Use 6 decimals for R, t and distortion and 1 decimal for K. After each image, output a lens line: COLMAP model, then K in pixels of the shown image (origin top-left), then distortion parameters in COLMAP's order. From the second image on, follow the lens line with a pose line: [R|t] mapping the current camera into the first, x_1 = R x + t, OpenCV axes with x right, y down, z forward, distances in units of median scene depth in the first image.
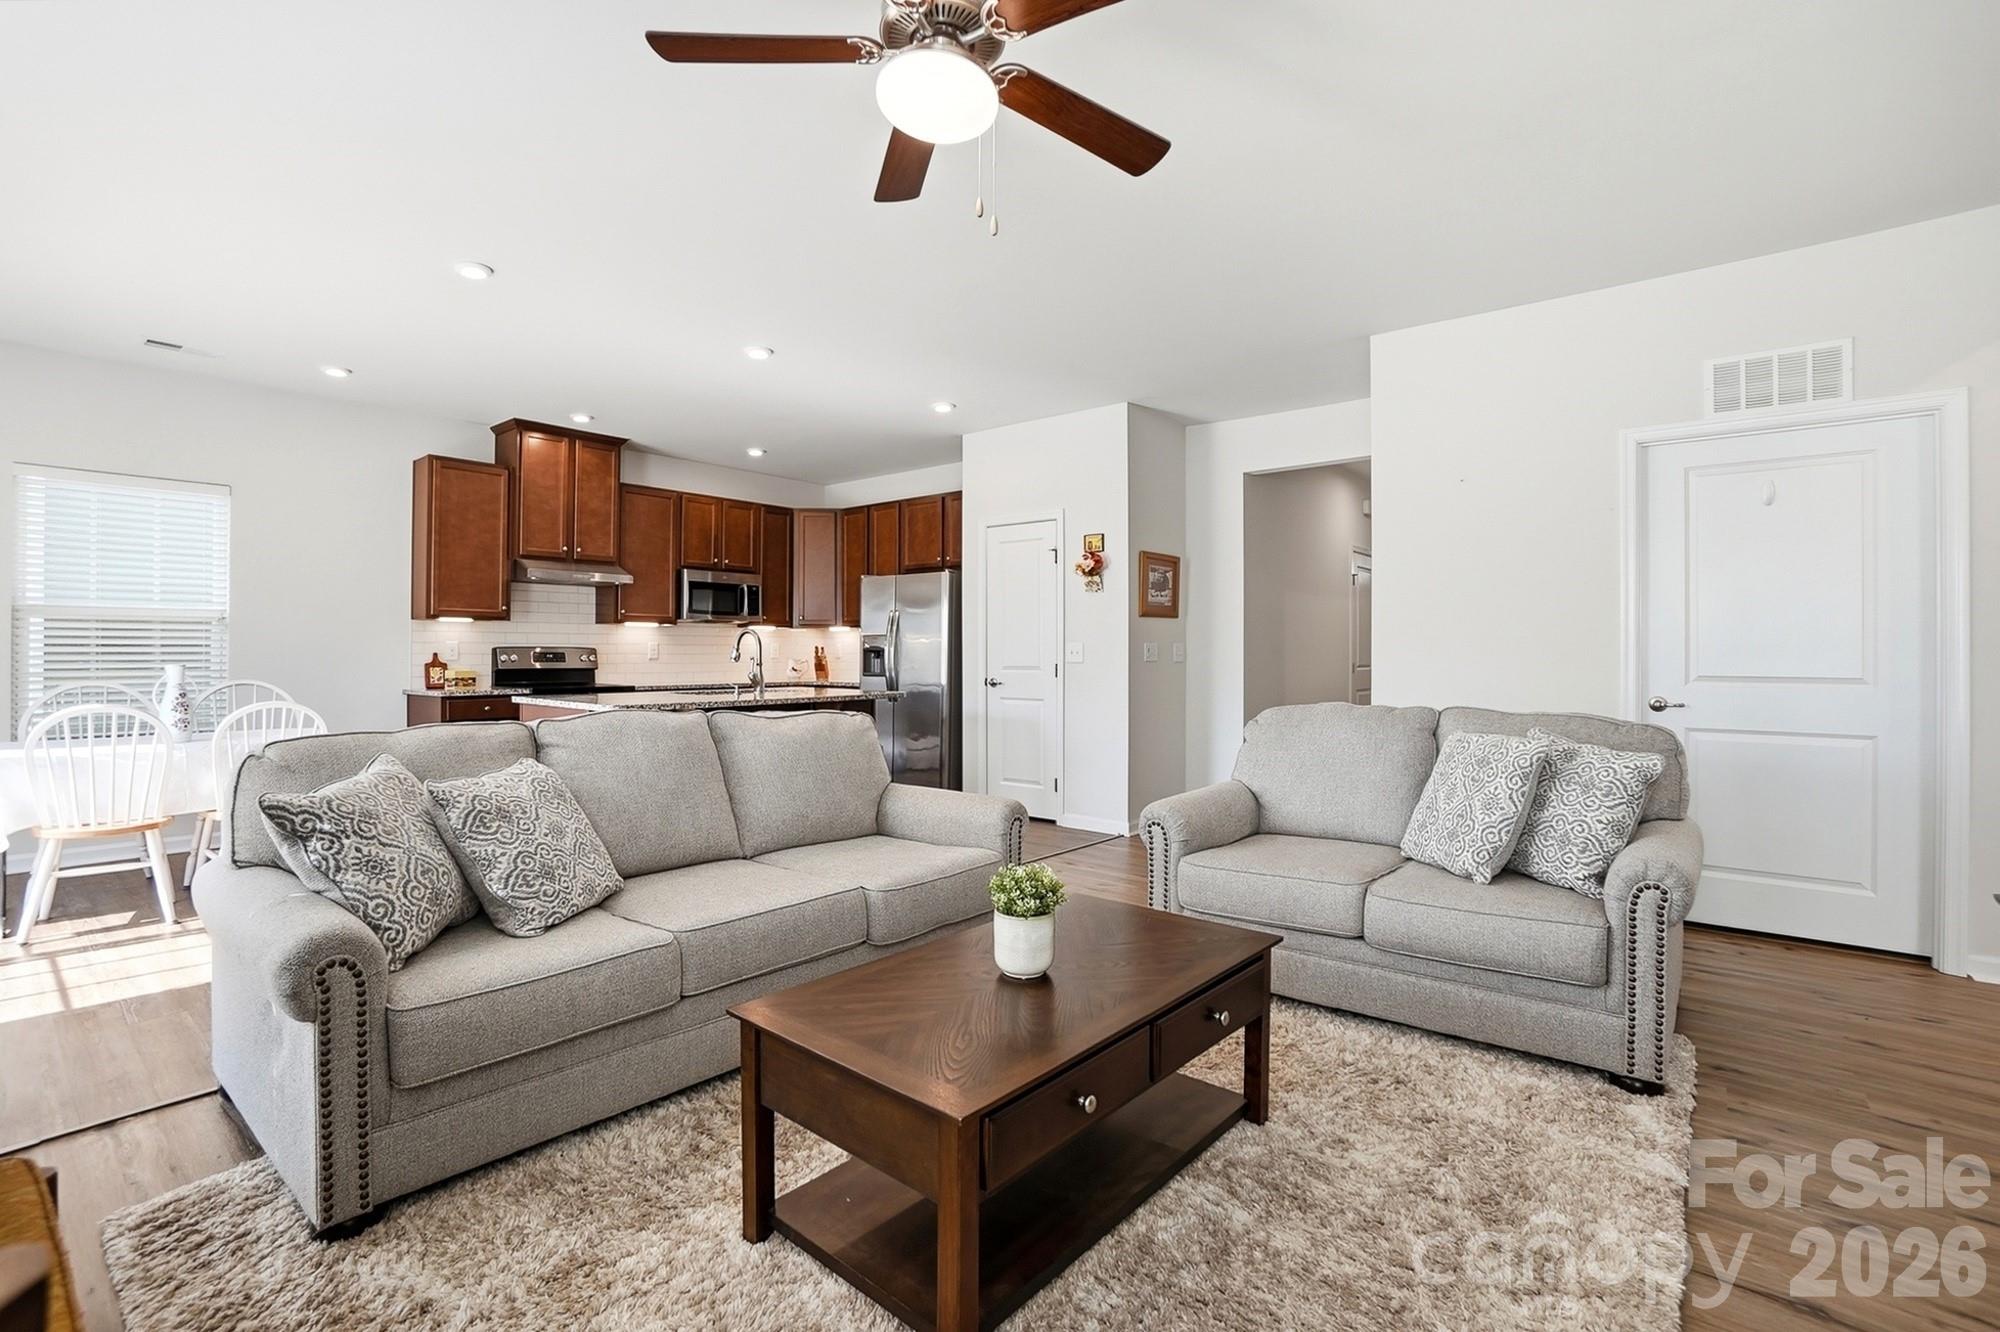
lens RADIAL K [[942.4, 0, 937.8], [0, 942.4, 649.6], [0, 0, 1]] dist [-0.002540, -0.000111]
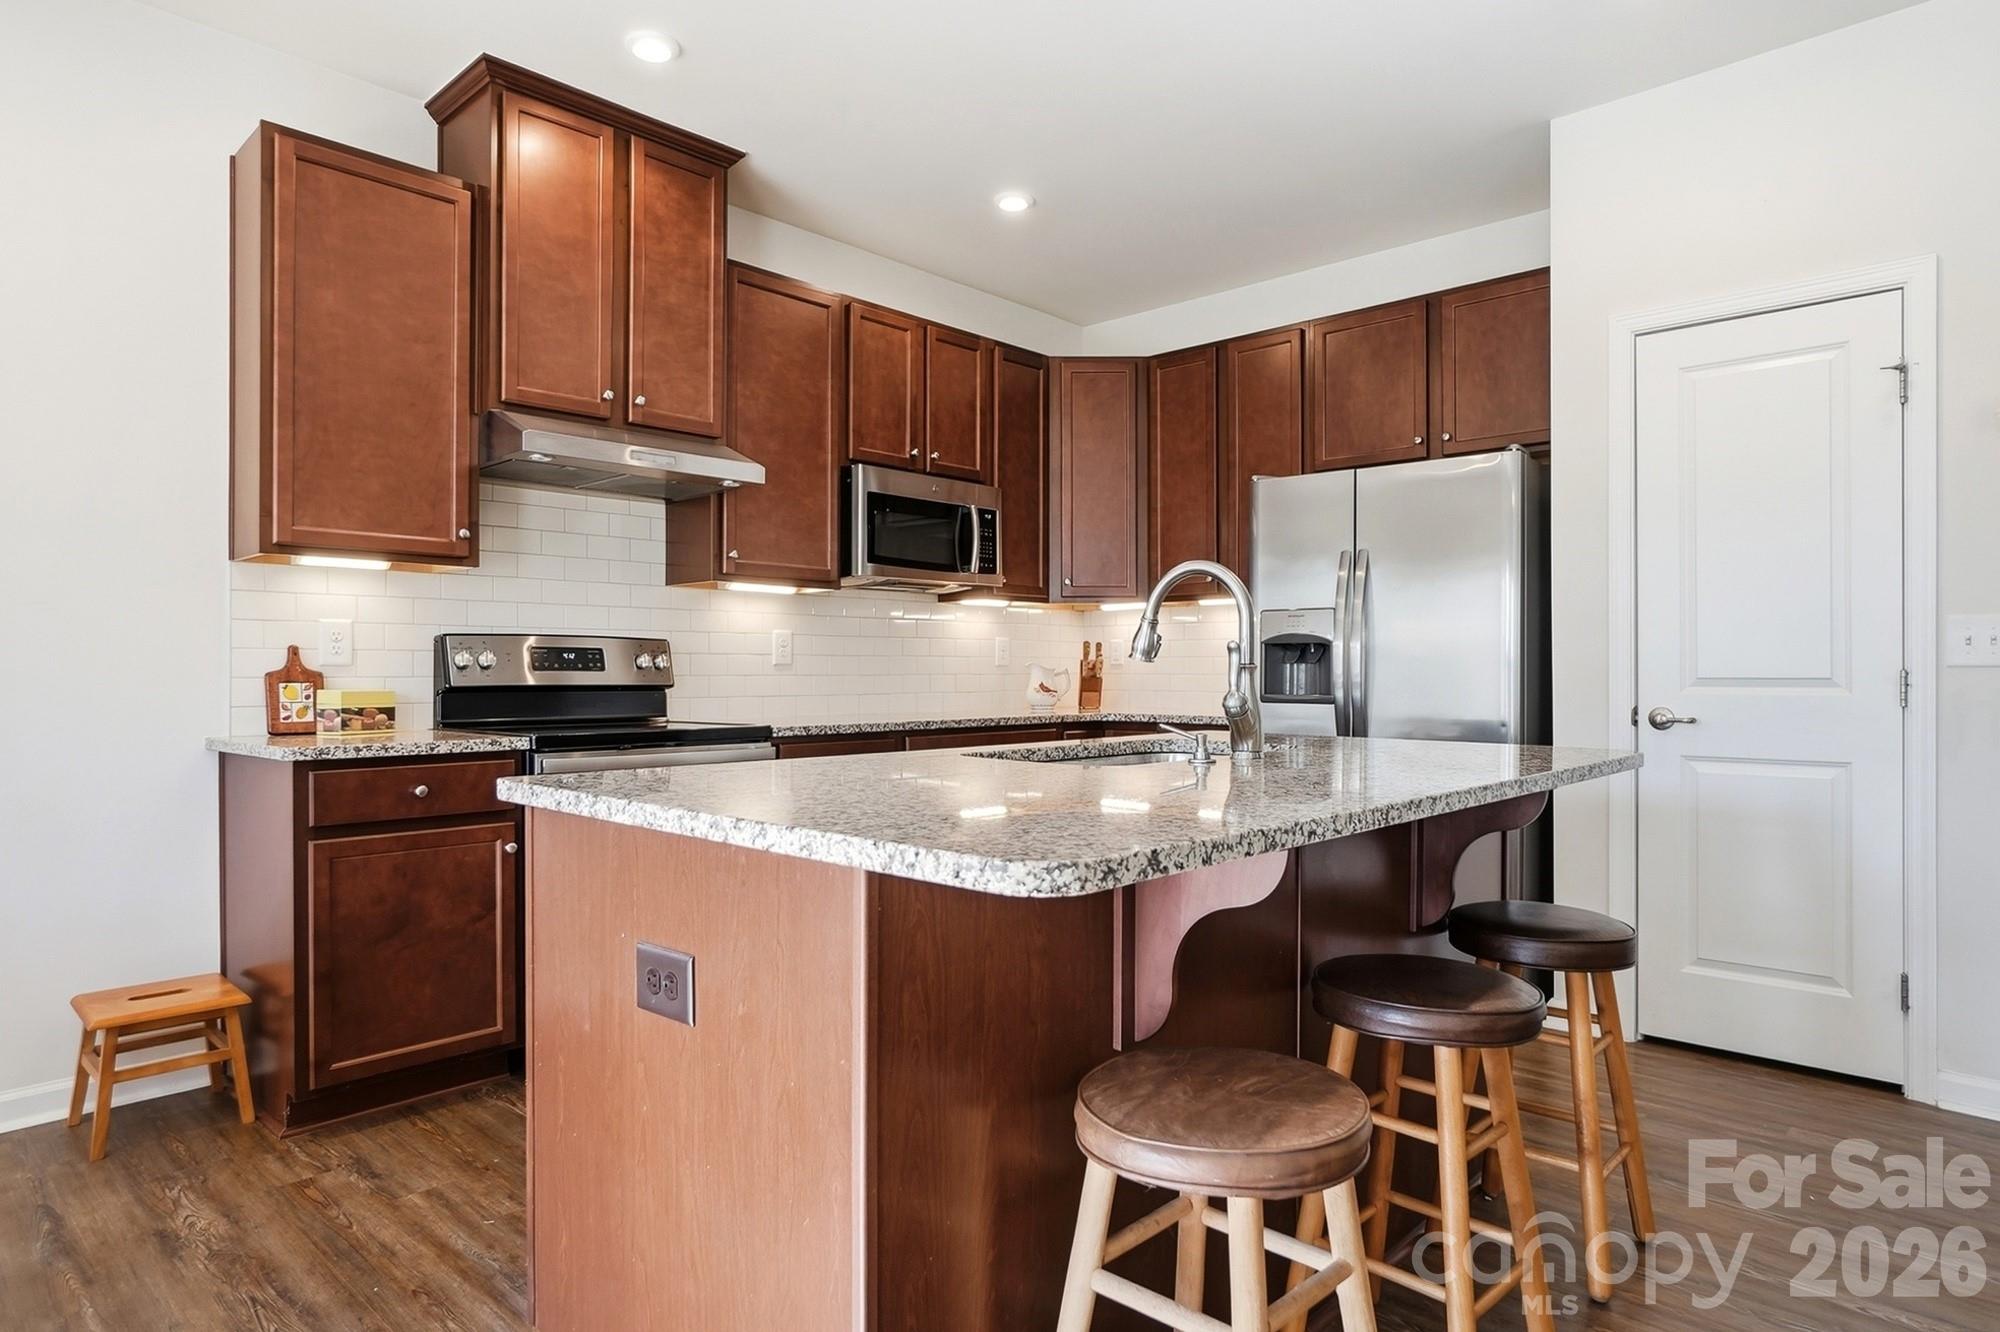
lens RADIAL K [[1140.8, 0, 942.9], [0, 1140.8, 668.2], [0, 0, 1]] dist [0.004395, 0.001903]
pose [[0.999493, -0.001927, -0.031794, -0.226616], [0.001983, 0.999997, 0.001717, 0.011759], [0.031790, -0.001779, 0.999493, 0.489548]]
